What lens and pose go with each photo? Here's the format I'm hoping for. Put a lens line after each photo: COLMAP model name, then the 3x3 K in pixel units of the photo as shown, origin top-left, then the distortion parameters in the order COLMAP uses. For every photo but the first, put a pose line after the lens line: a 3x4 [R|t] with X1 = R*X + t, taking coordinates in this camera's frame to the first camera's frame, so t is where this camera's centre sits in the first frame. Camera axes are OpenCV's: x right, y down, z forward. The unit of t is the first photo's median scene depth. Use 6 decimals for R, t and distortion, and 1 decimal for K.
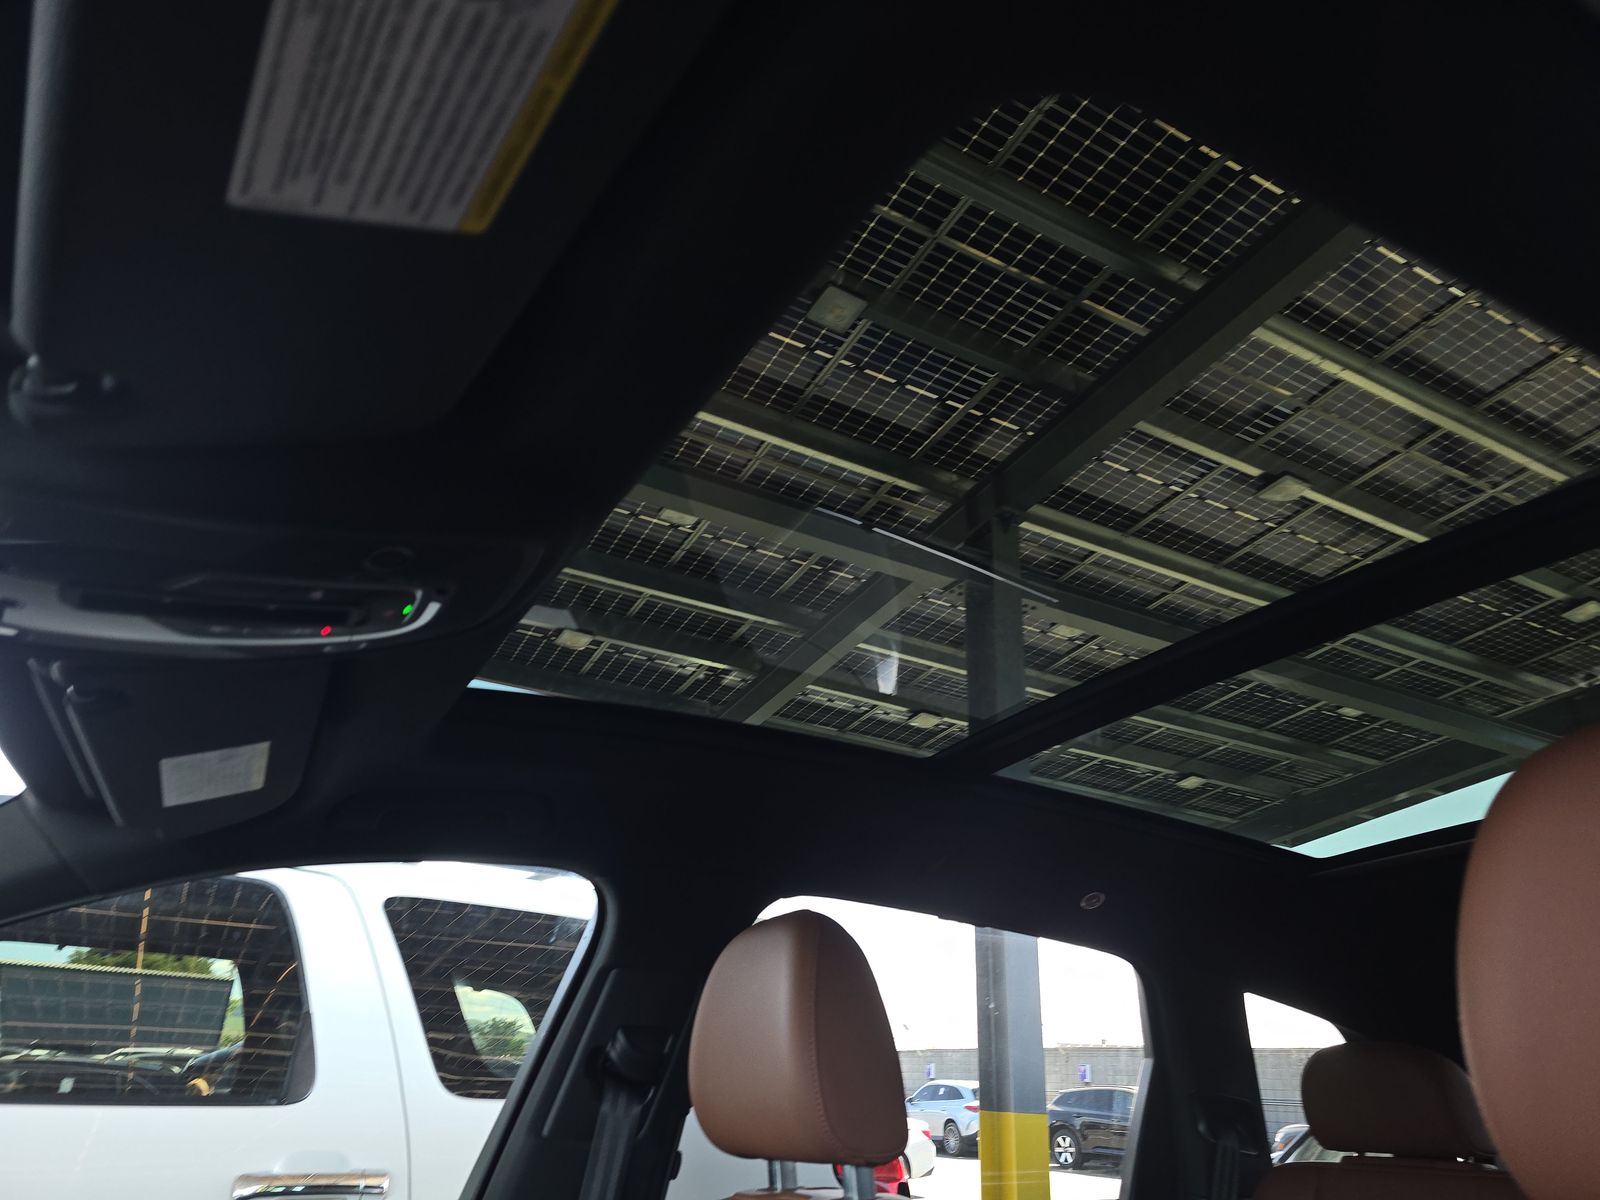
lens RADIAL K [[1098.8, 0, 802.9], [0, 1098.8, 616.8], [0, 0, 1]] dist [0.060987, -0.061879]
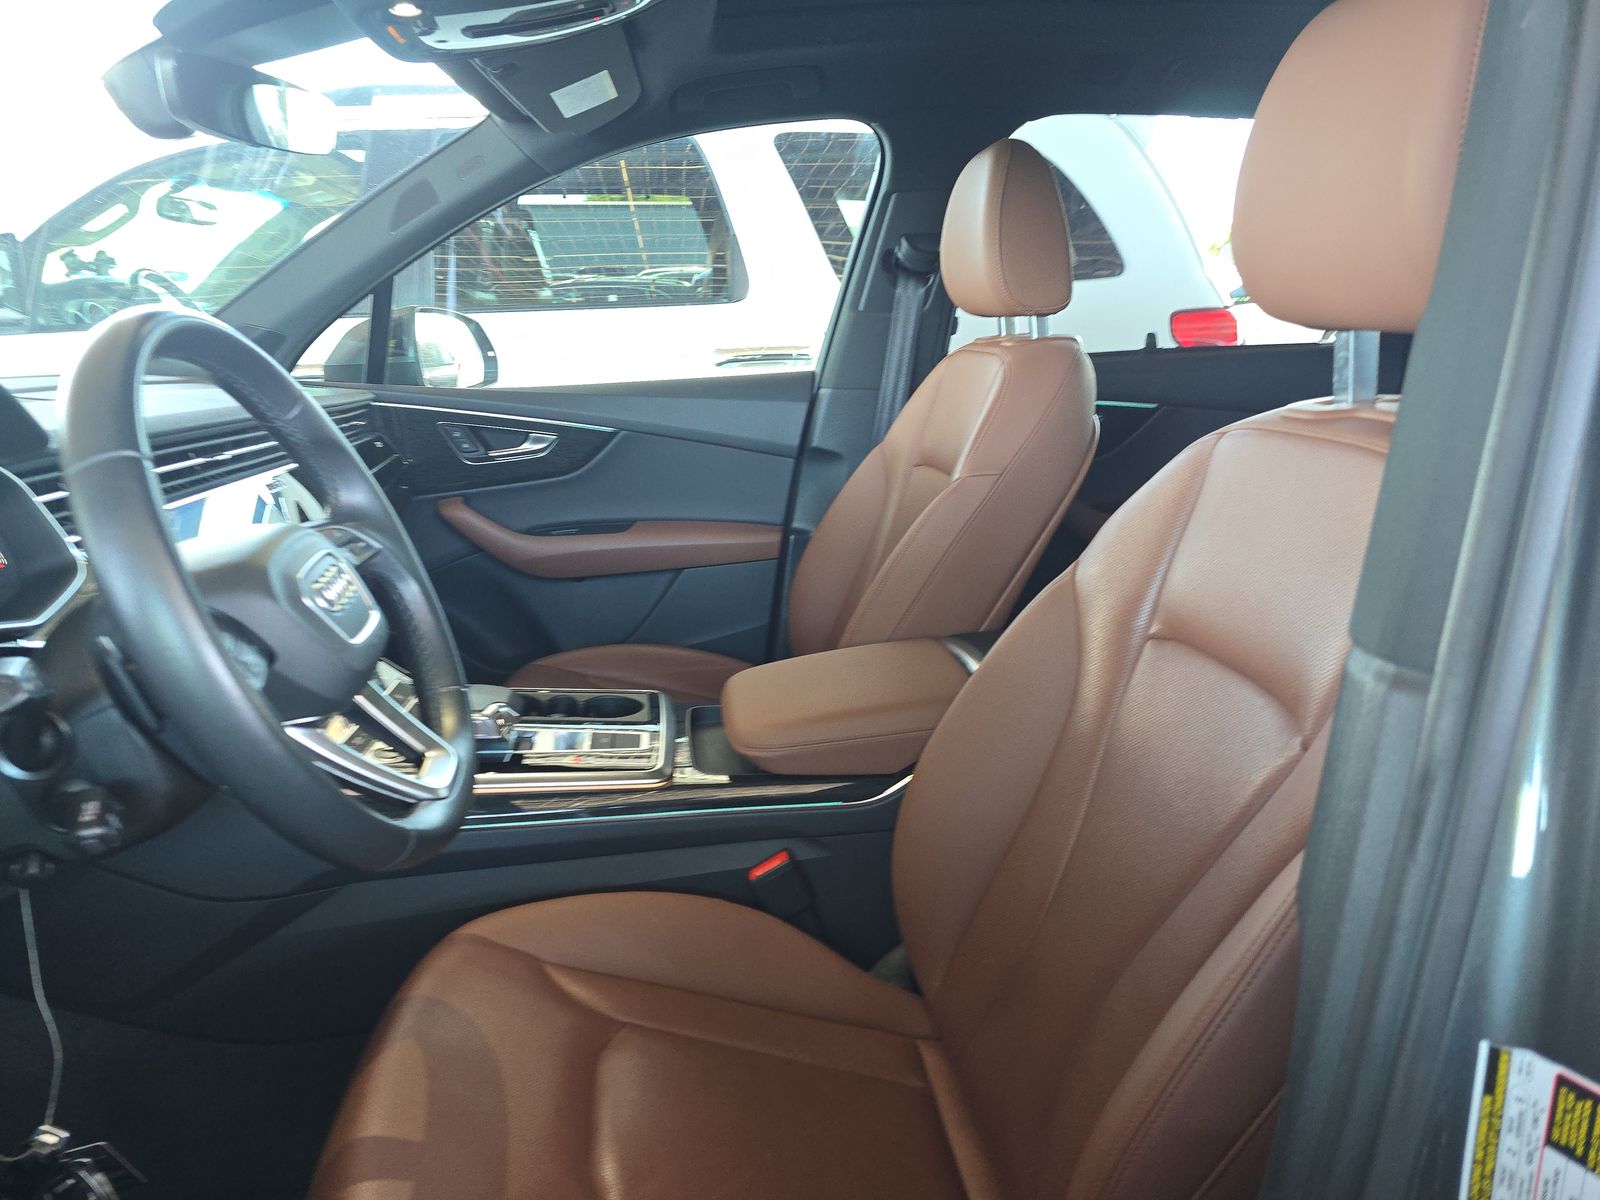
lens RADIAL K [[1098.8, 0, 802.9], [0, 1098.8, 616.8], [0, 0, 1]] dist [0.060987, -0.061879]
pose [[0.921345, 0.059913, -0.384101, 0.282019], [0.199826, 0.774536, 0.600137, -0.119050], [0.333456, -0.629686, 0.701642, -0.321598]]
